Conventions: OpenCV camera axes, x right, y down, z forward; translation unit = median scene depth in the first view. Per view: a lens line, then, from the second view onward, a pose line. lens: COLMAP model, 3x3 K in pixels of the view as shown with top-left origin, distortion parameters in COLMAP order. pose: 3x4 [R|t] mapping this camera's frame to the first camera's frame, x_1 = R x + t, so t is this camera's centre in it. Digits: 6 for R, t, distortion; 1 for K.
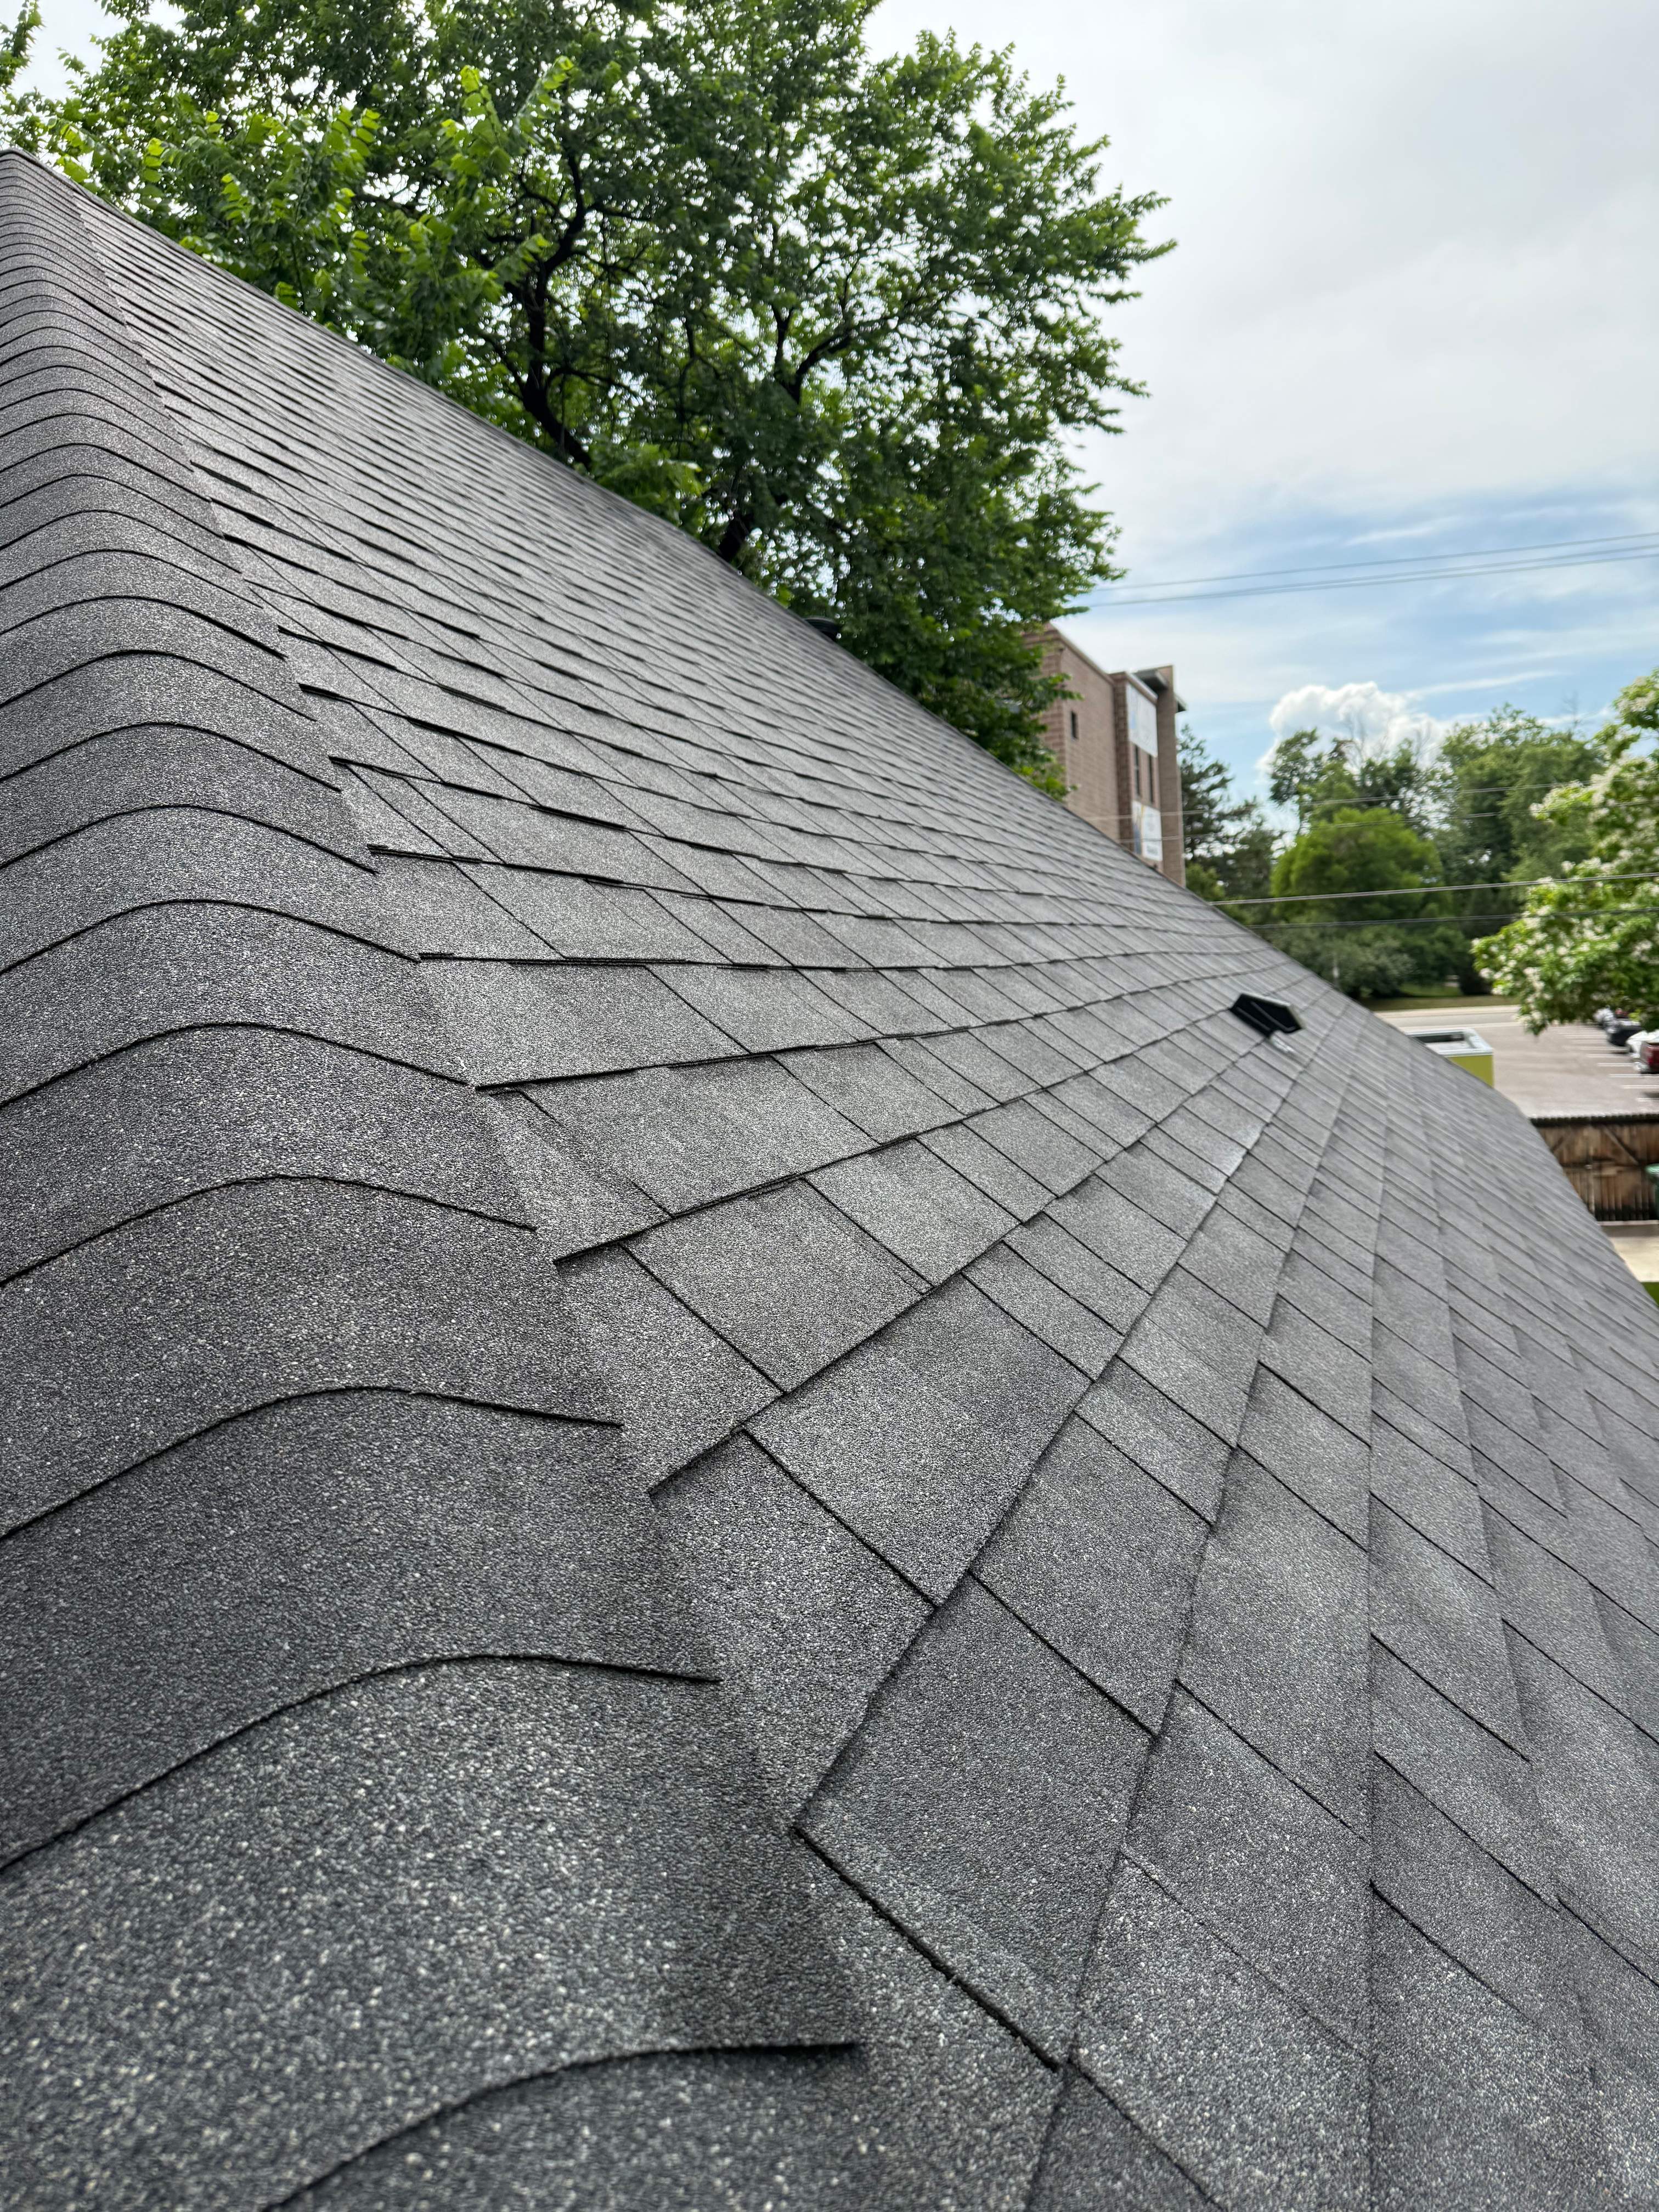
lens RADIAL K [[1596.4, 0, 829.5], [0, 1596.4, 1106.0], [0, 0, 1]] dist [-0.008966, -0.008042]
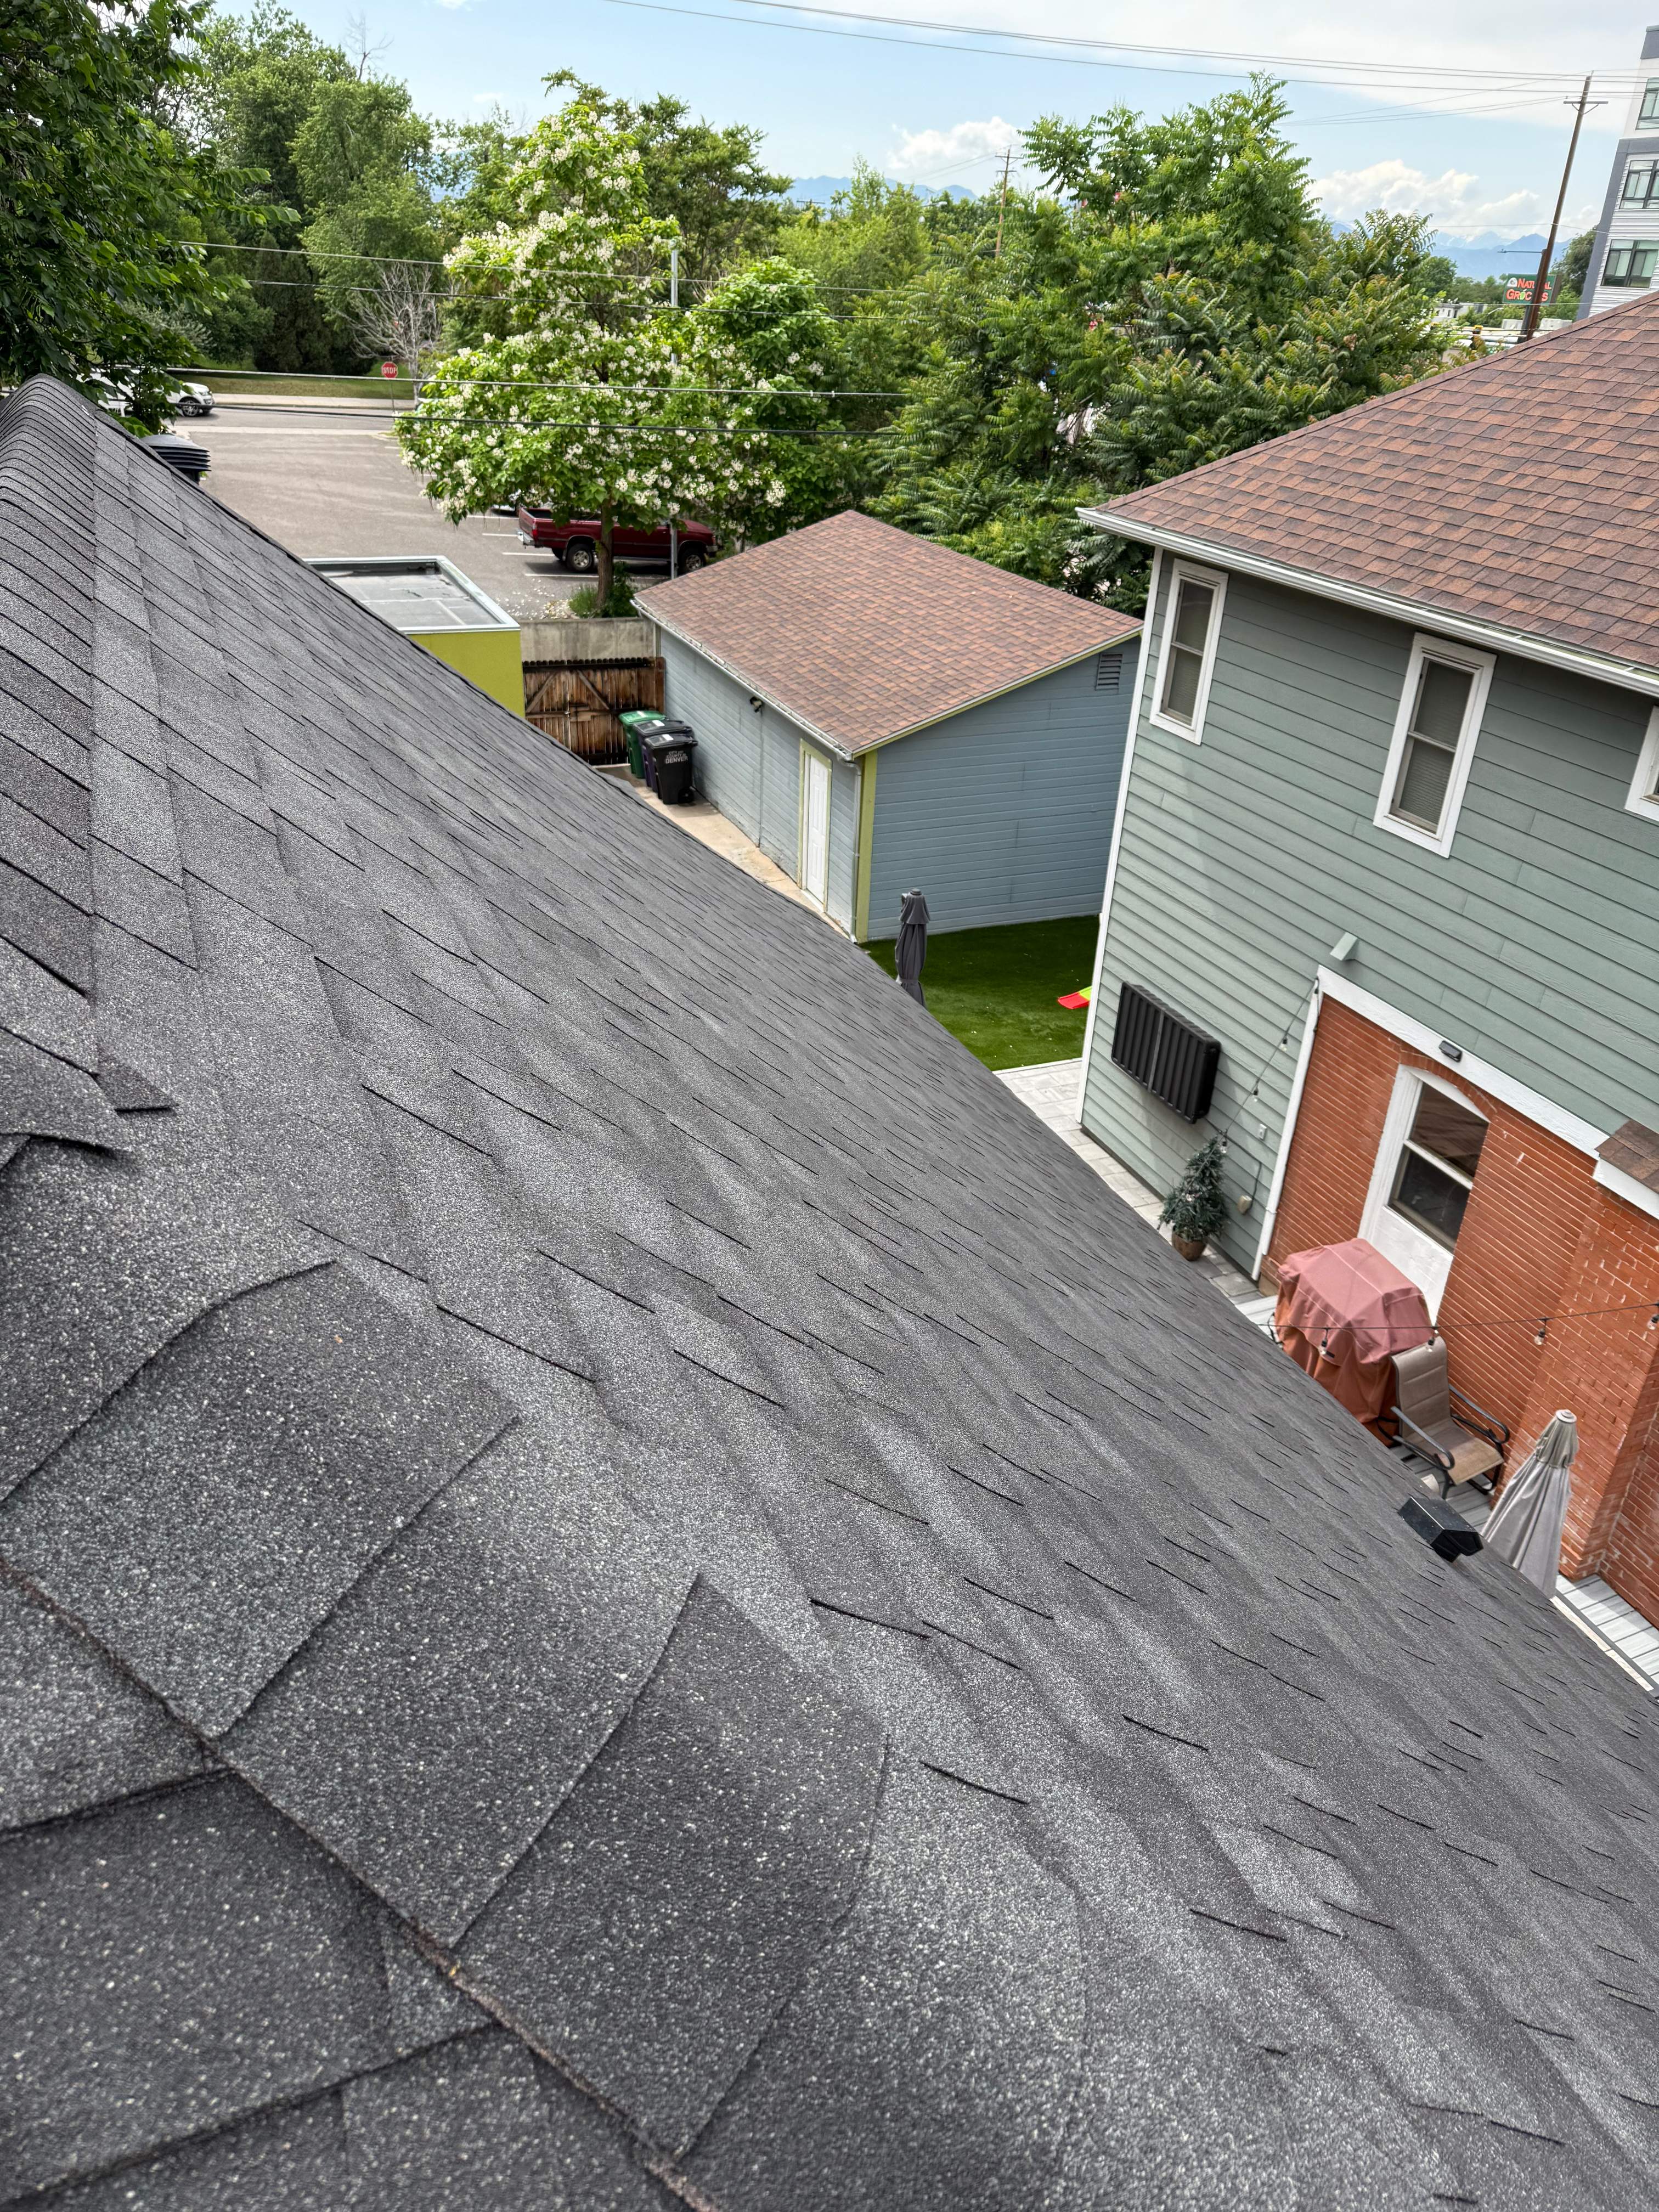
lens RADIAL K [[1596.4, 0, 829.5], [0, 1596.4, 1106.0], [0, 0, 1]] dist [-0.008966, -0.008042]
pose [[0.735759, -0.218249, 0.641113, -0.084713], [-0.052459, 0.925441, 0.375243, -0.097623], [-0.675208, -0.309721, 0.669453, 0.108615]]
